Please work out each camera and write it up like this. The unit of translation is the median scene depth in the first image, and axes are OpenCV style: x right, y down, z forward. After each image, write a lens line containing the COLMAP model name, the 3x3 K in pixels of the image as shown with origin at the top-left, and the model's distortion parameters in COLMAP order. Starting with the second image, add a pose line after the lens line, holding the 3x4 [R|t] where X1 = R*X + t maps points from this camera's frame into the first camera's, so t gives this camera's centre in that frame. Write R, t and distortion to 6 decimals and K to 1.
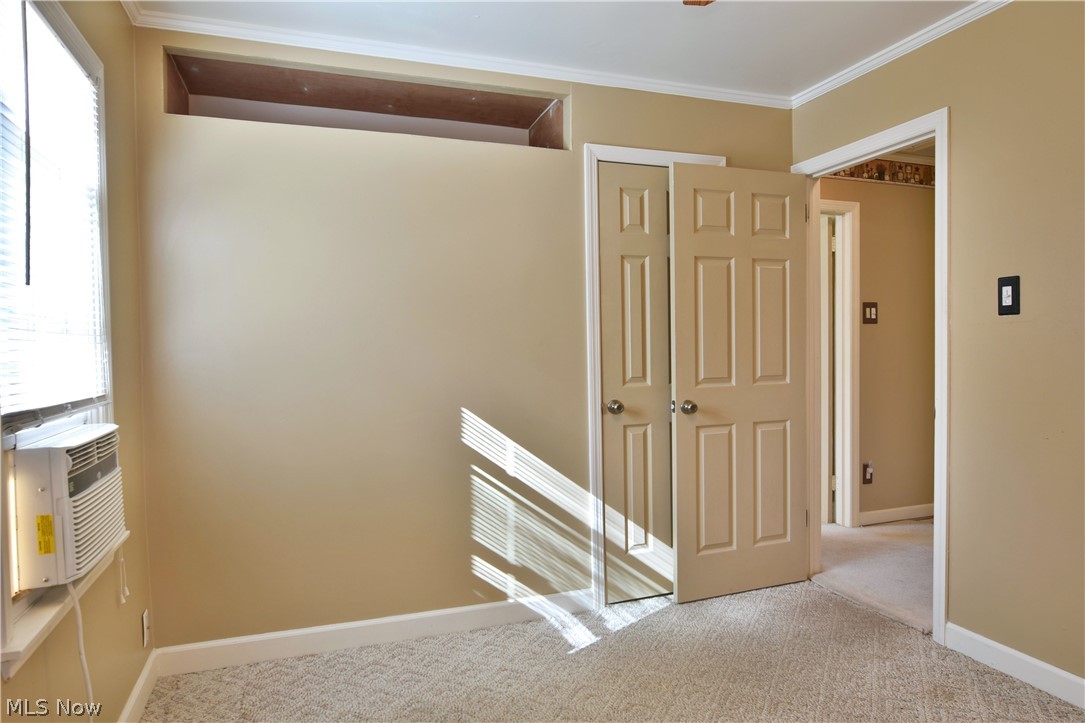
lens RADIAL K [[658.0, 0, 540.5], [0, 658.0, 363.8], [0, 0, 1]] dist [-0.010355, -0.007042]
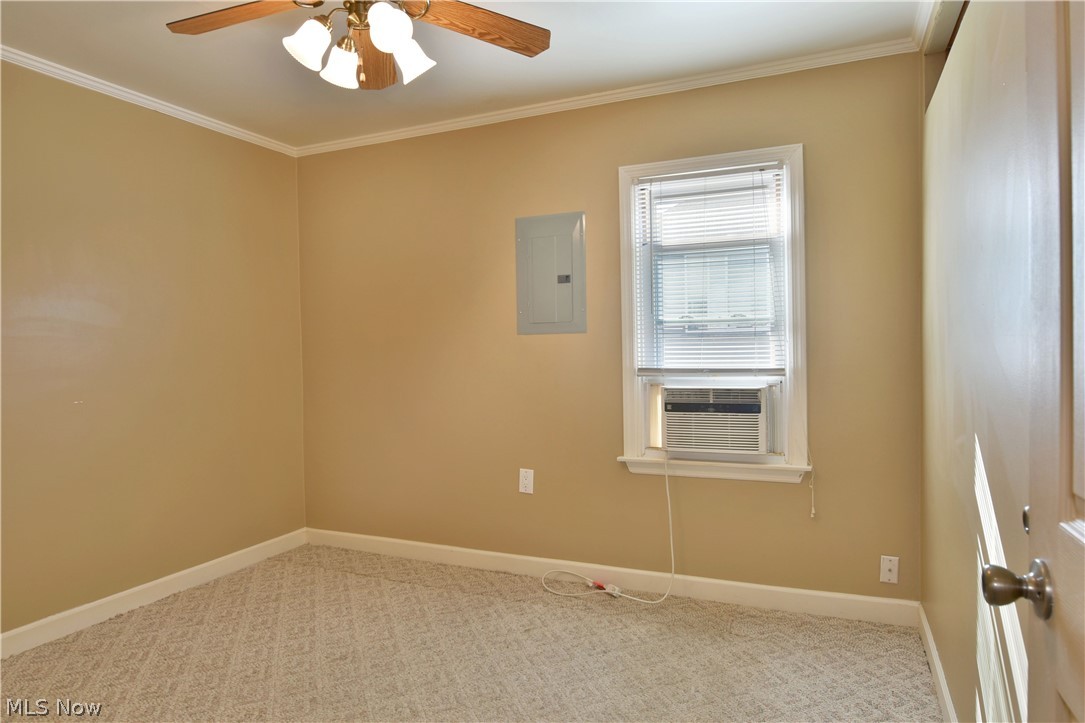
lens RADIAL K [[658.0, 0, 545.9], [0, 658.0, 365.6], [0, 0, 1]] dist [-0.010355, -0.007042]
pose [[-0.678800, 0.050074, -0.732614, 0.602258], [0.009431, 0.998185, 0.059487, -0.037527], [0.734262, 0.033470, -0.678040, 1.192868]]
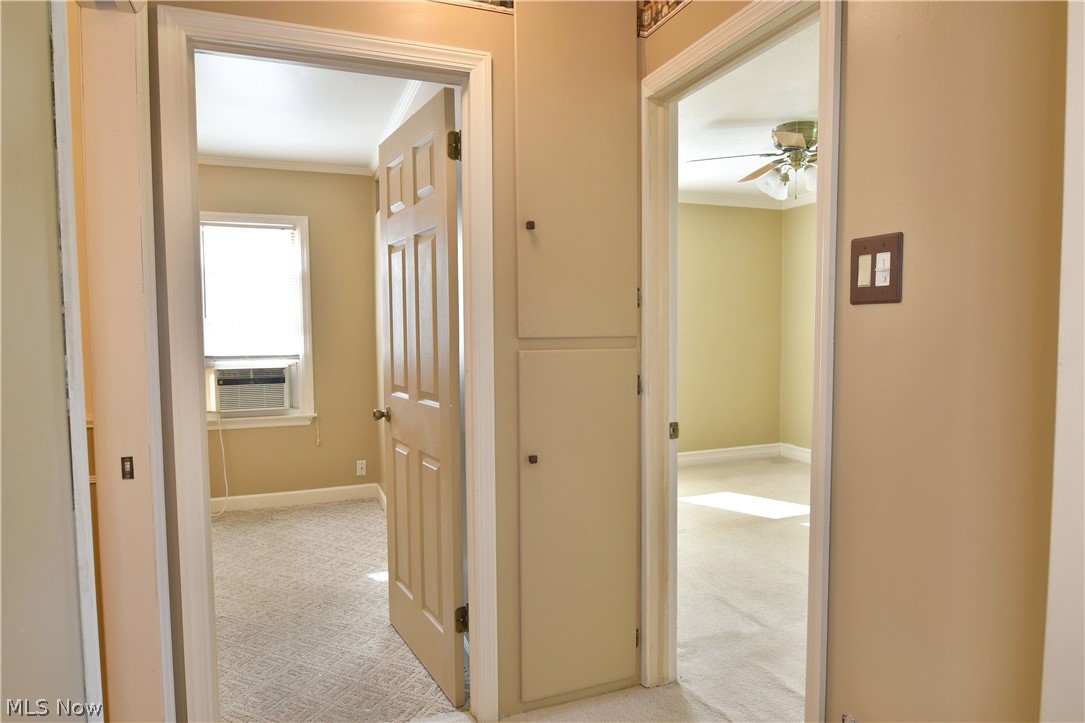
lens RADIAL K [[658.0, 0, 546.8], [0, 658.0, 362.5], [0, 0, 1]] dist [-0.010355, -0.007042]
pose [[0.036023, 0.071200, -0.996811, 1.328905], [-0.022823, 0.997257, 0.070407, -0.083021], [0.999090, 0.020214, 0.037549, 1.344697]]
